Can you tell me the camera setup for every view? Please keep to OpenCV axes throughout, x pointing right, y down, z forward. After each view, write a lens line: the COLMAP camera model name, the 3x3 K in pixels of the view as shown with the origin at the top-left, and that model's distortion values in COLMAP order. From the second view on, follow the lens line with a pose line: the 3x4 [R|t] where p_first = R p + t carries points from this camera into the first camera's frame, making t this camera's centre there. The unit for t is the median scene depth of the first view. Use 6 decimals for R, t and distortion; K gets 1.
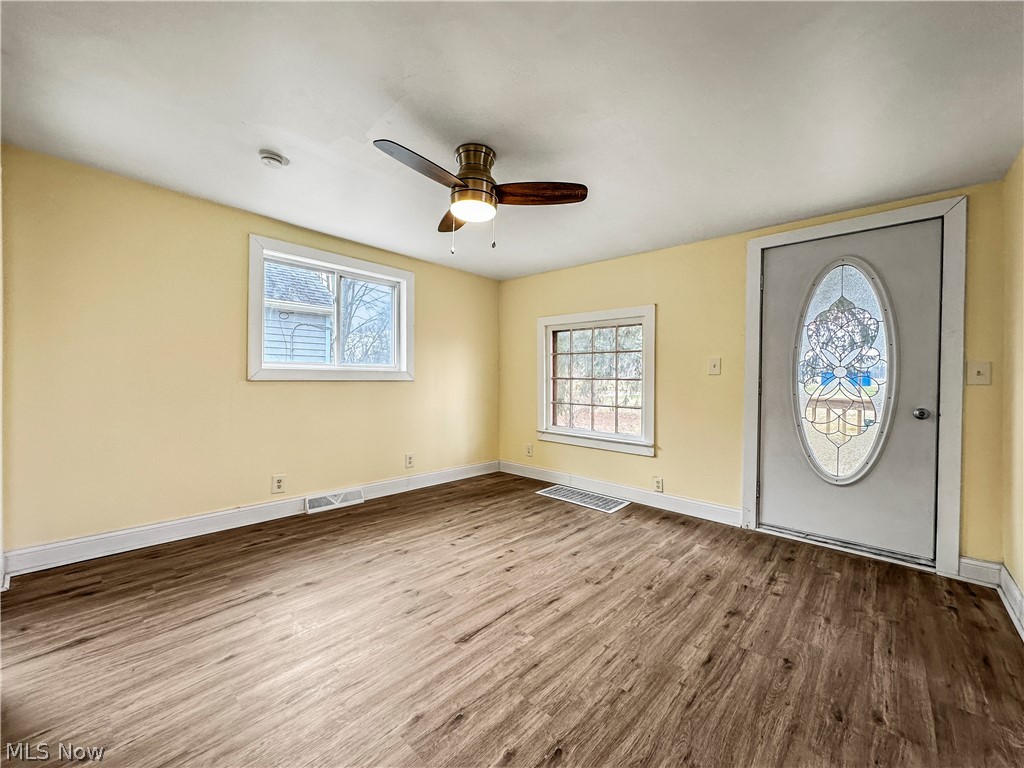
lens RADIAL K [[417.8, 0, 520.9], [0, 417.8, 385.4], [0, 0, 1]] dist [-0.001976, 0.000062]
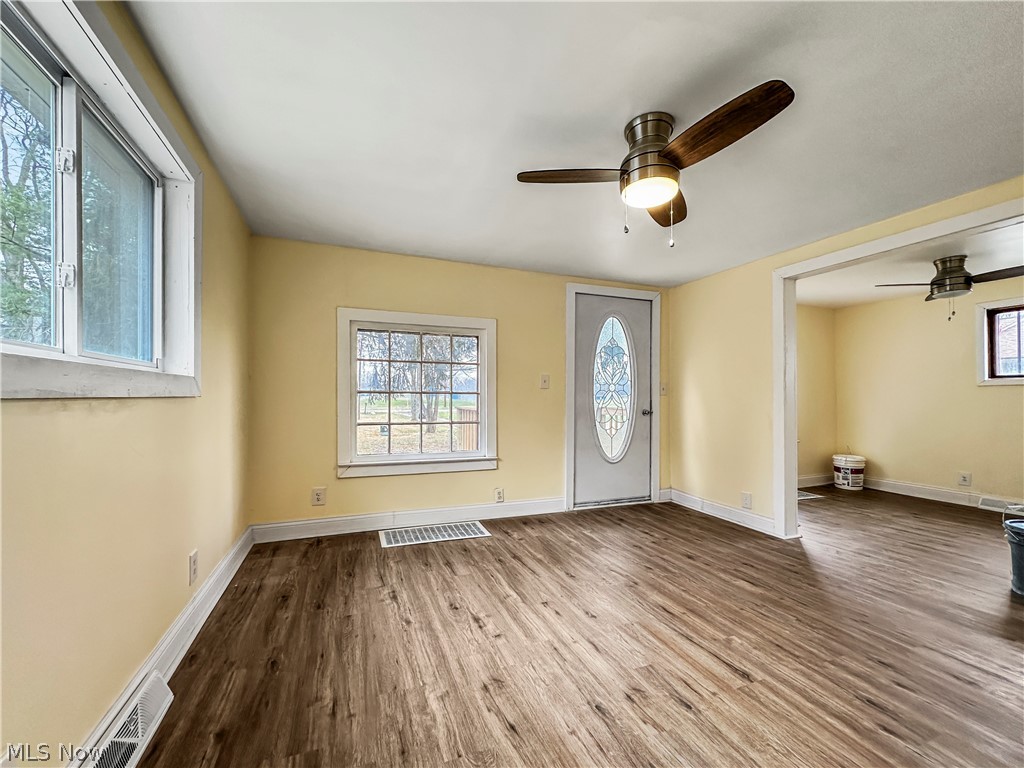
lens RADIAL K [[417.8, 0, 520.9], [0, 417.8, 385.4], [0, 0, 1]] dist [-0.001976, 0.000062]
pose [[0.438394, 0.013410, 0.898683, -0.696301], [0.018460, 0.999543, -0.023920, -0.008077], [-0.898593, 0.027077, 0.437947, 0.601404]]
